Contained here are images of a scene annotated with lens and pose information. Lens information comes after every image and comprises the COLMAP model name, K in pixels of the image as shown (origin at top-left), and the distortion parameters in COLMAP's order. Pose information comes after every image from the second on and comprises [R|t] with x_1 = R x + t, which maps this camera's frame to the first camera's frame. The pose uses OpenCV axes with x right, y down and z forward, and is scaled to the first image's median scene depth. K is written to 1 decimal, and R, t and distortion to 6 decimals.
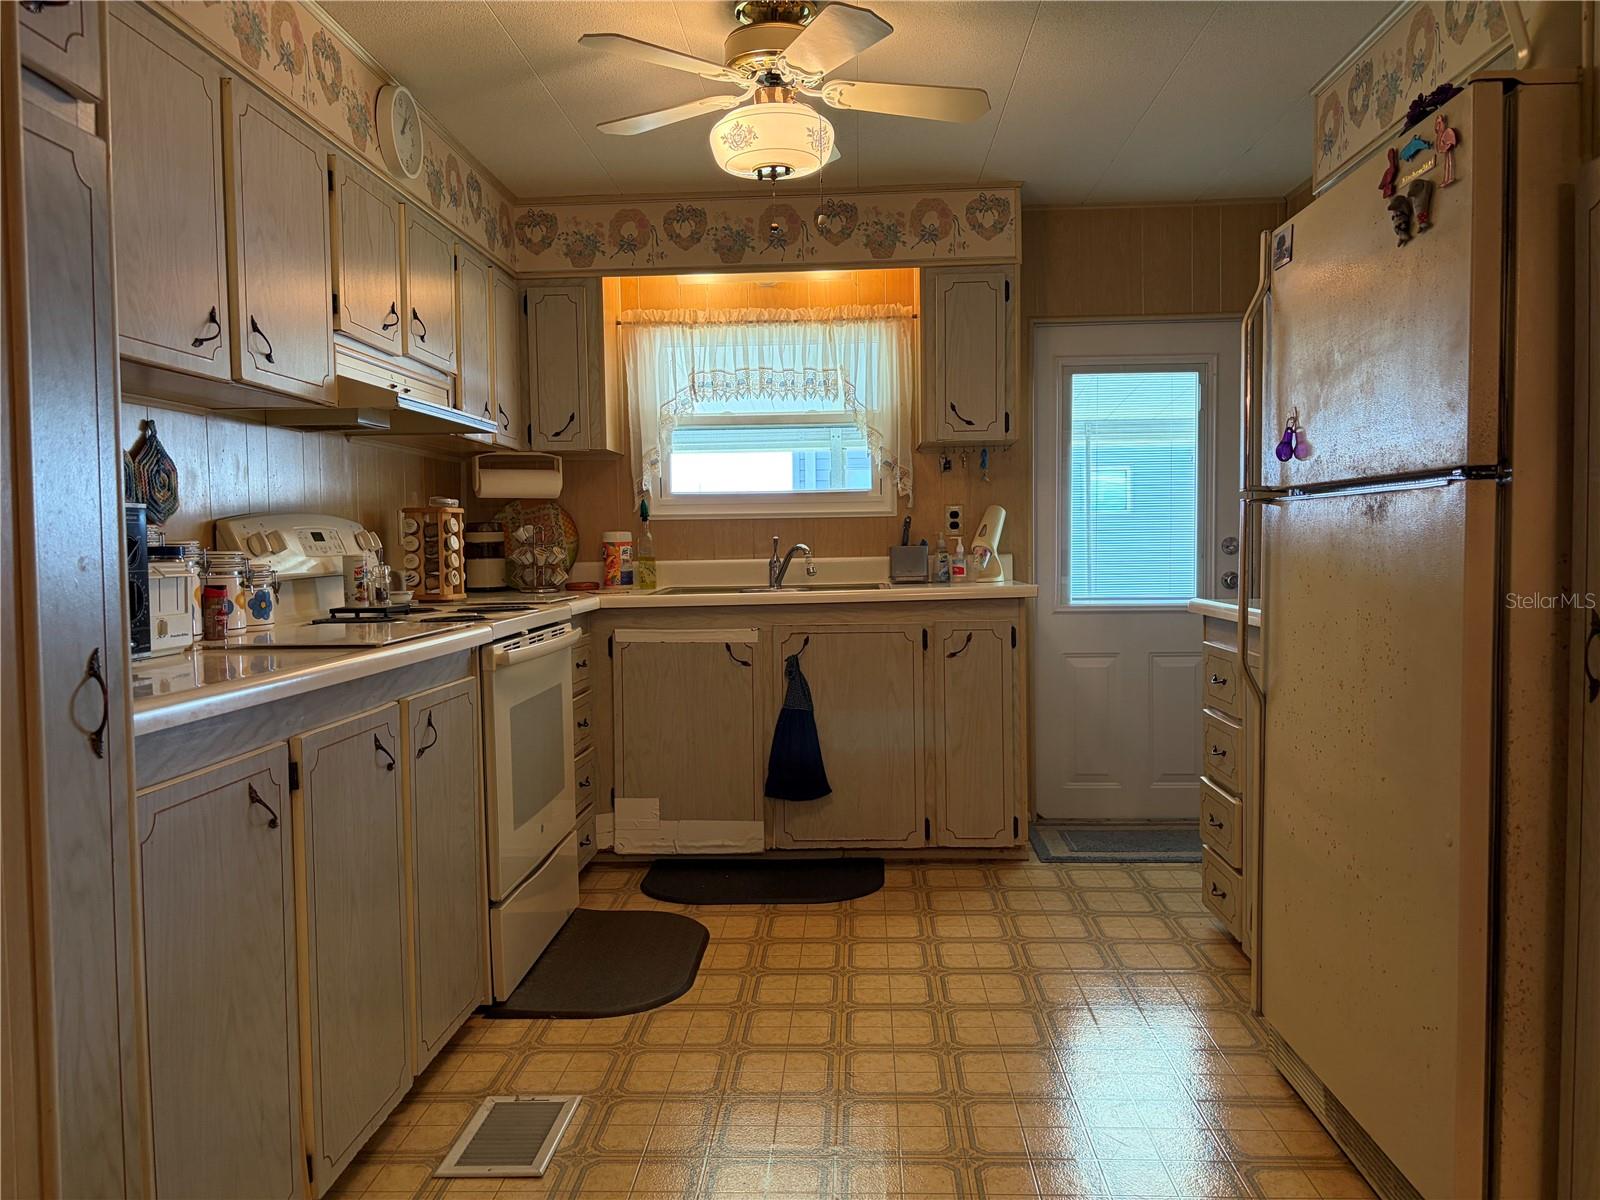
lens RADIAL K [[1213.7, 0, 799.2], [0, 1213.7, 609.9], [0, 0, 1]] dist [0.052282, -0.057083]
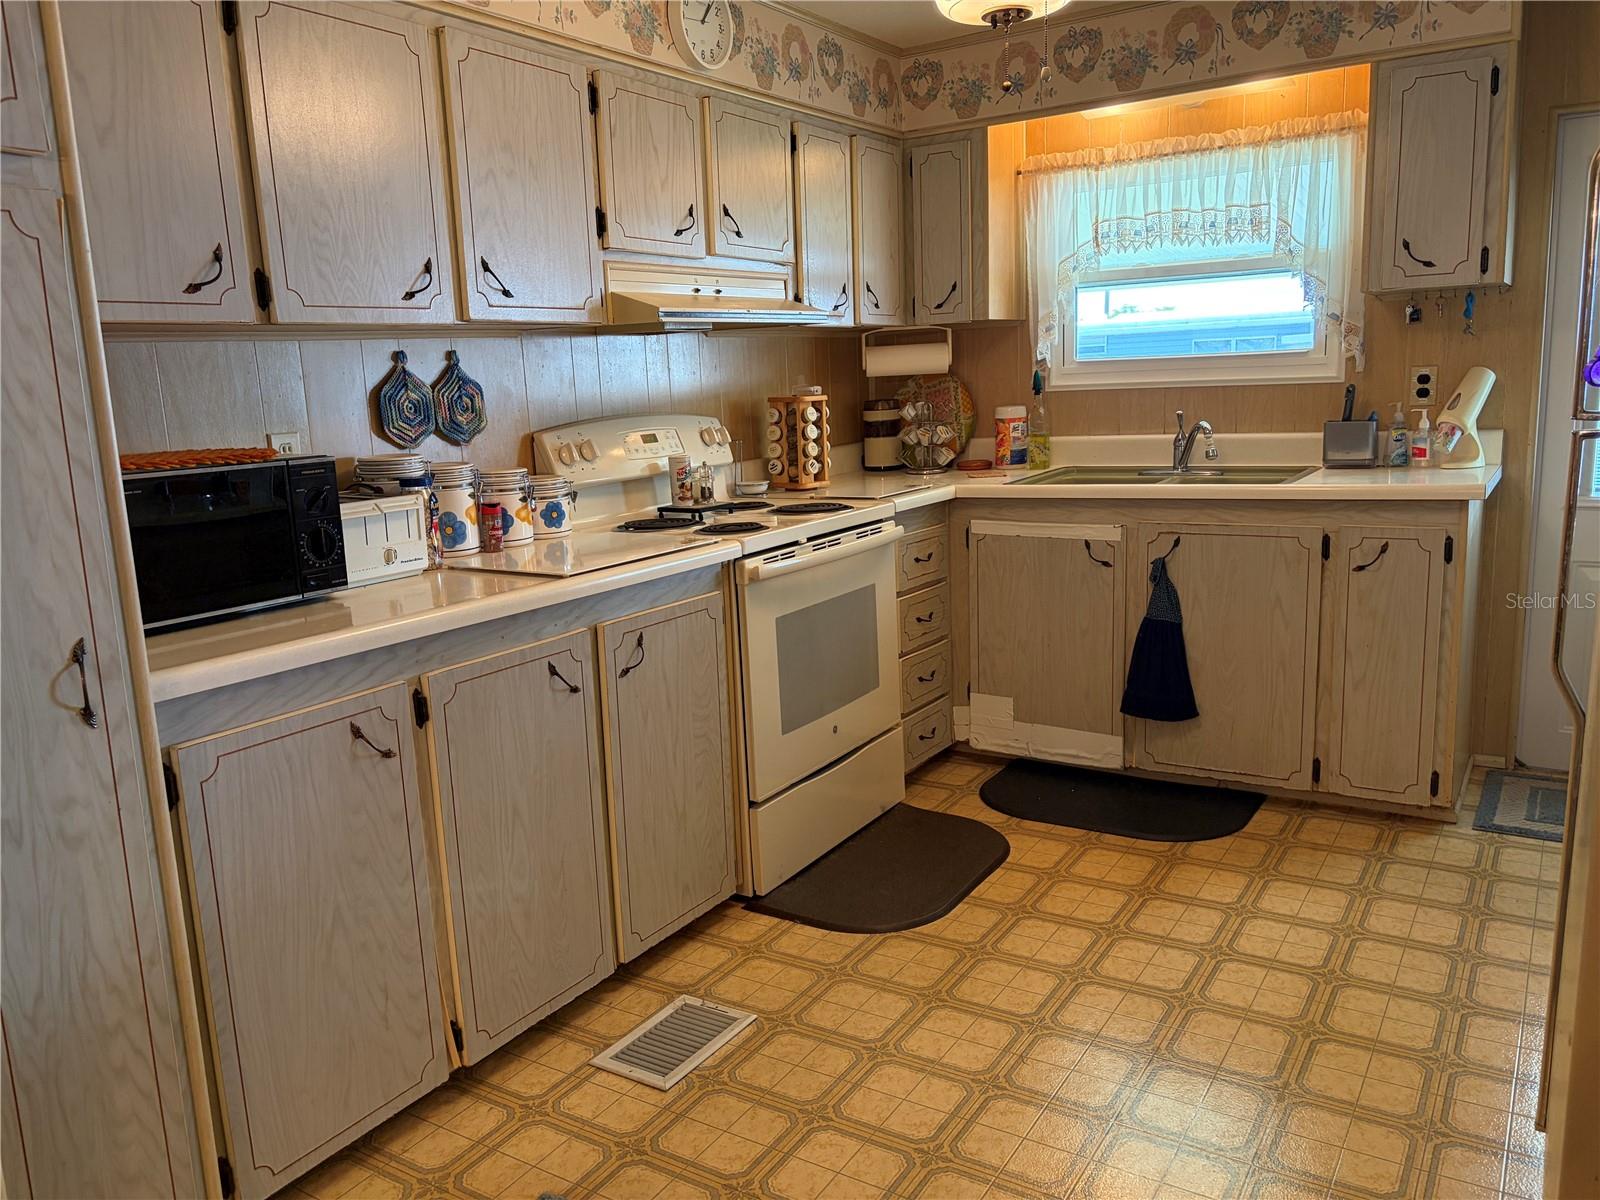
lens RADIAL K [[1213.7, 0, 799.4], [0, 1213.7, 609.0], [0, 0, 1]] dist [0.052282, -0.057083]
pose [[0.869123, 0.073500, -0.489104, 0.218897], [0.000547, 0.988753, 0.149558, -0.062441], [0.494596, -0.130252, 0.859308, 0.118576]]
